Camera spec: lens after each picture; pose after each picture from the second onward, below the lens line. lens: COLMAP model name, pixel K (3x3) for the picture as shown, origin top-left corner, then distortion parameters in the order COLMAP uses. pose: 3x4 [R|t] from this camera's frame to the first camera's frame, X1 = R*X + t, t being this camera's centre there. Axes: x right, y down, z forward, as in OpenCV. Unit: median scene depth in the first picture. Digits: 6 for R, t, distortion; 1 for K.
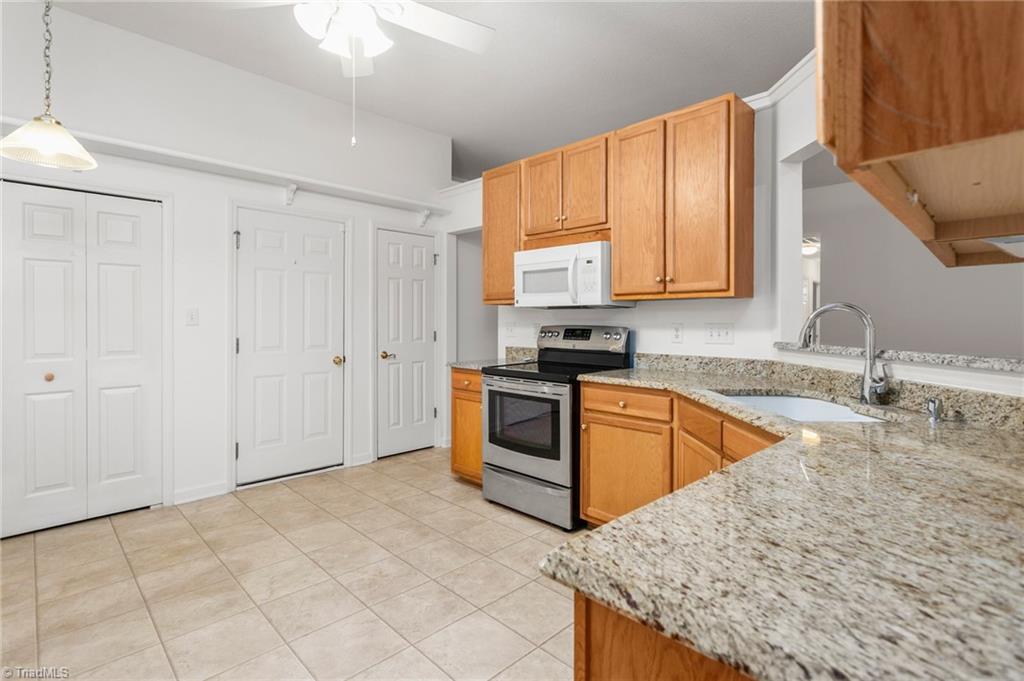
lens RADIAL K [[495.4, 0, 521.9], [0, 495.4, 334.3], [0, 0, 1]] dist [0.007374, 0.000690]
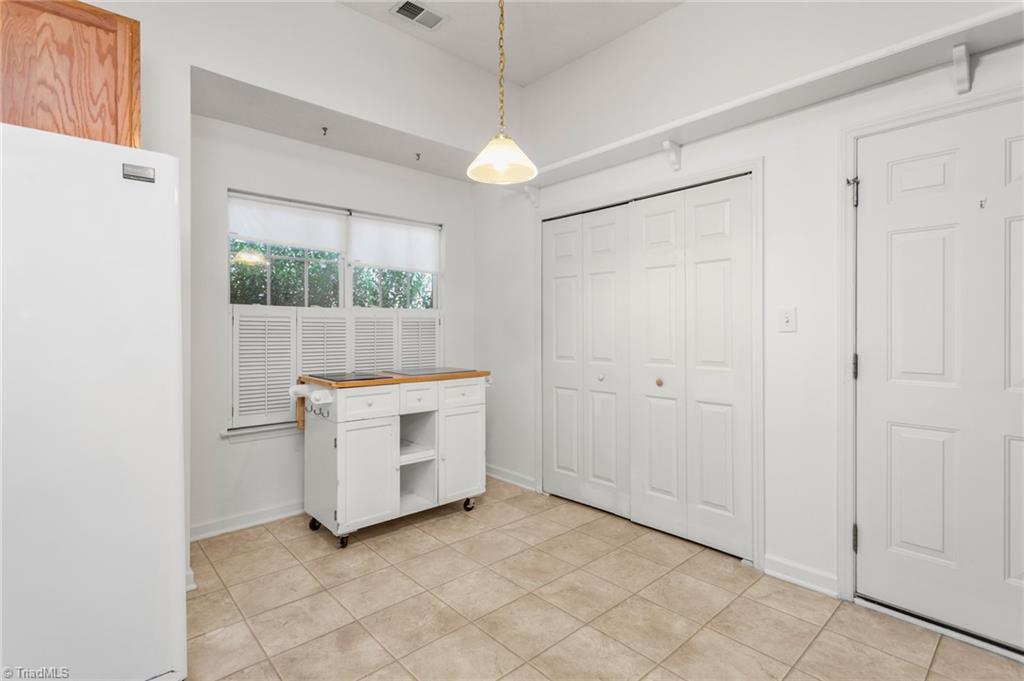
lens RADIAL K [[492.5, 0, 511.7], [0, 492.5, 328.7], [0, 0, 1]] dist [0.008091, 0.000486]
pose [[-0.043338, 0.002646, -0.999057, 0.065438], [-0.023239, 0.999723, 0.003655, -0.019358], [0.998790, 0.023376, -0.043265, 0.727365]]
